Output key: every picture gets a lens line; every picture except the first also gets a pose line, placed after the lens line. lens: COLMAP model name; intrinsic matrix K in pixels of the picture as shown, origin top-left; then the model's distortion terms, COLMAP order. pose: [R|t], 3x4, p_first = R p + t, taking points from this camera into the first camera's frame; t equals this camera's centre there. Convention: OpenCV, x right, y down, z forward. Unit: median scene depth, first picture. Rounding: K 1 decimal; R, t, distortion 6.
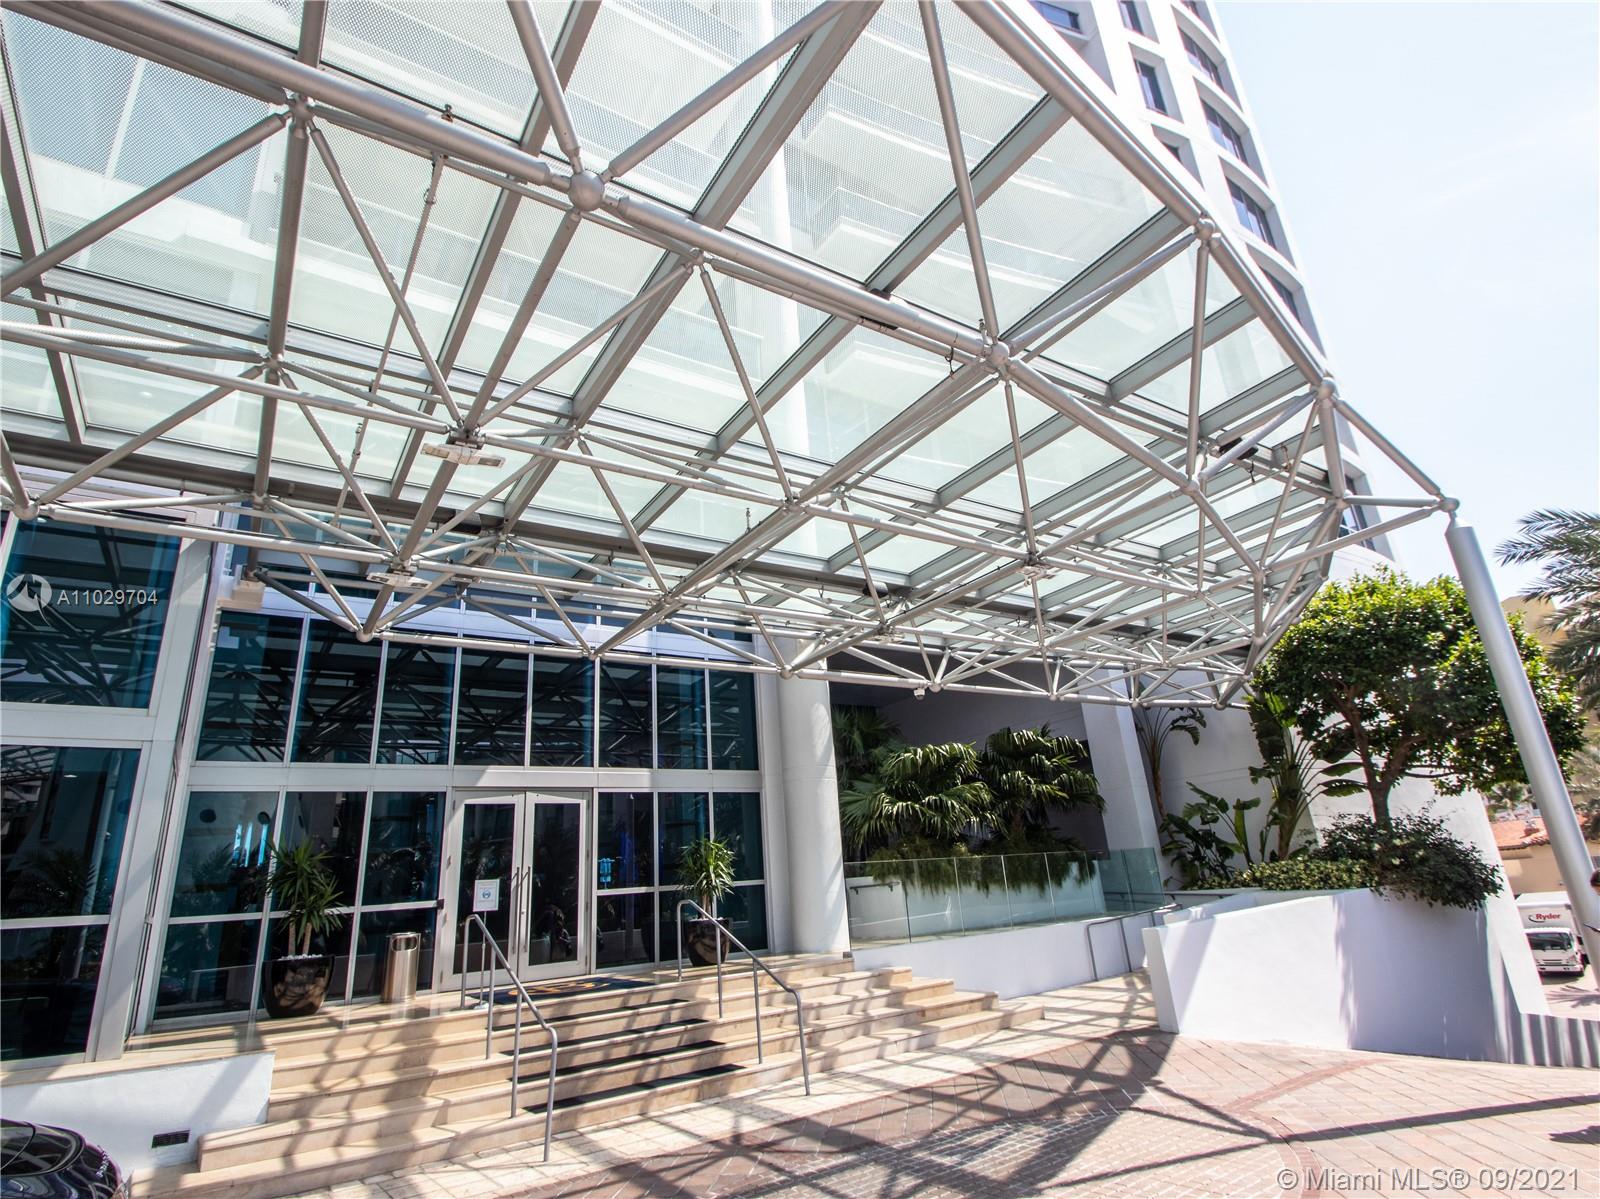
lens RADIAL K [[841.2, 0, 793.6], [0, 841.2, 603.8], [0, 0, 1]] dist [-0.000914, -0.004355]
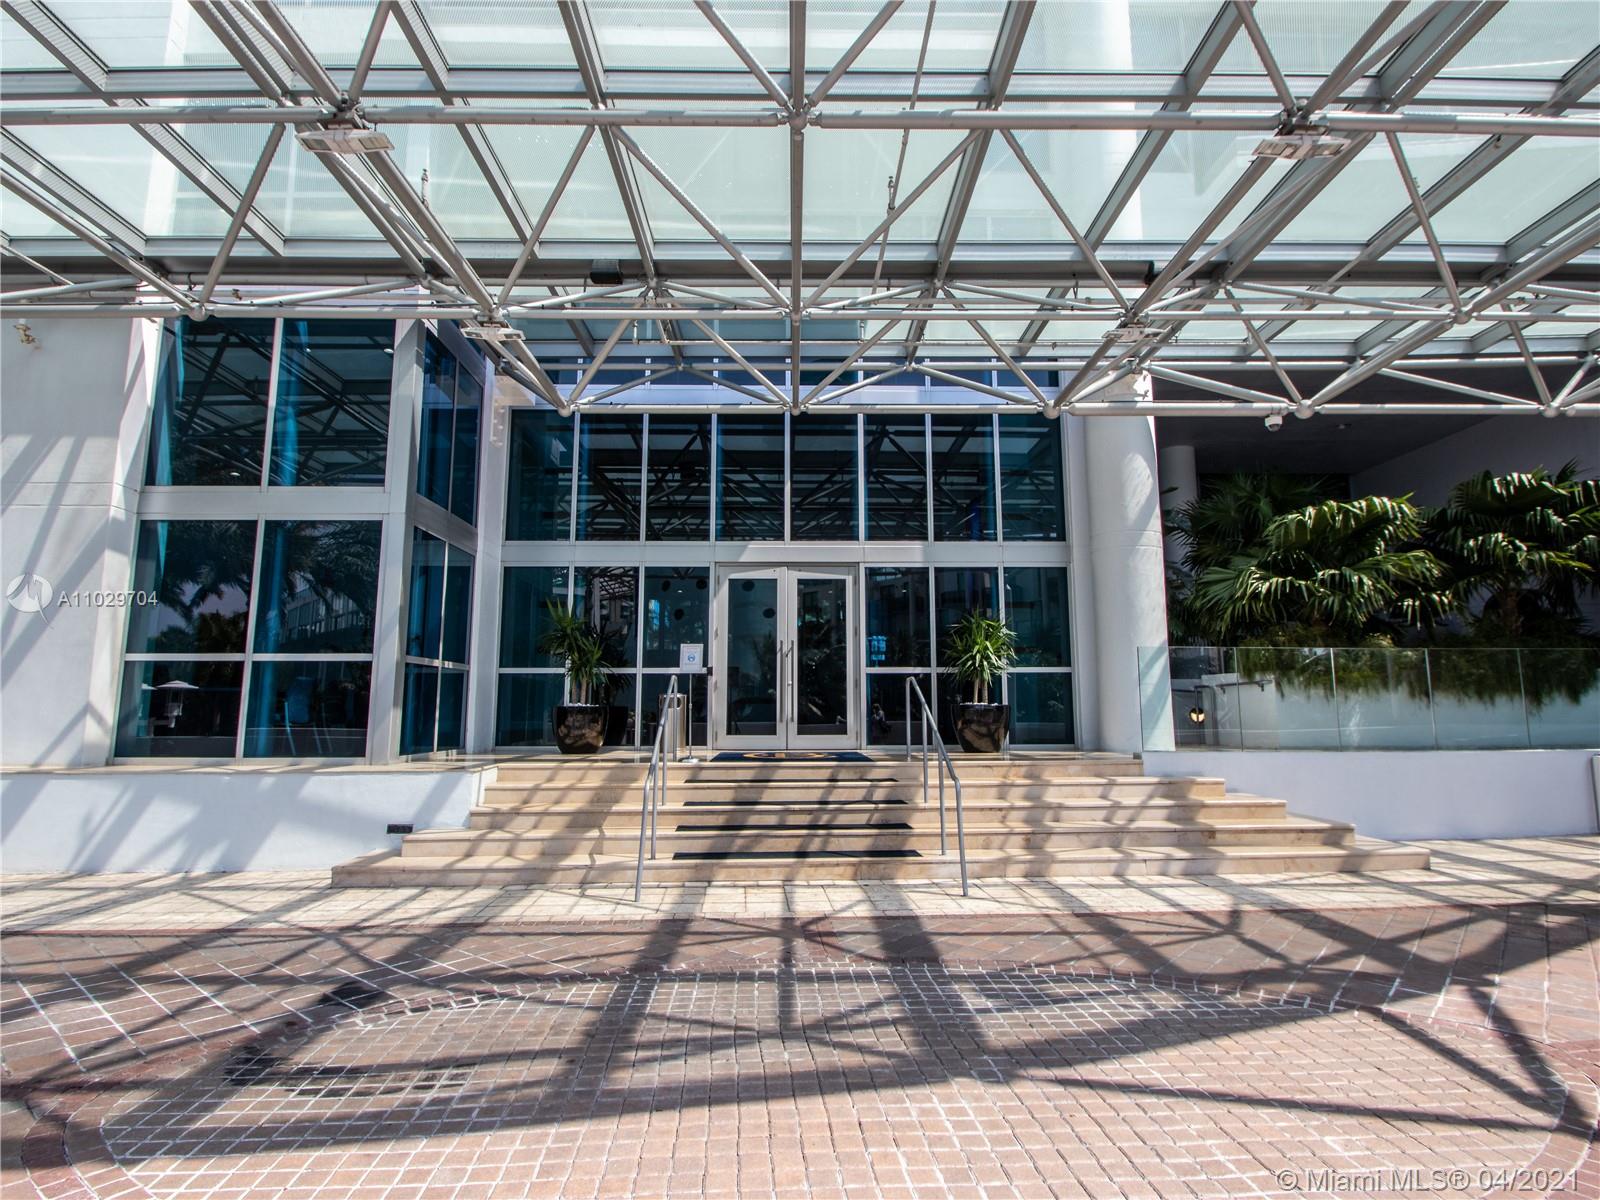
lens RADIAL K [[841.2, 0, 801.4], [0, 841.2, 602.2], [0, 0, 1]] dist [-0.000914, -0.004355]
pose [[0.841230, -0.001546, -0.540676, 0.215195], [0.119485, 0.975803, 0.183115, 0.084237], [0.527310, -0.218644, 0.821060, 0.192879]]
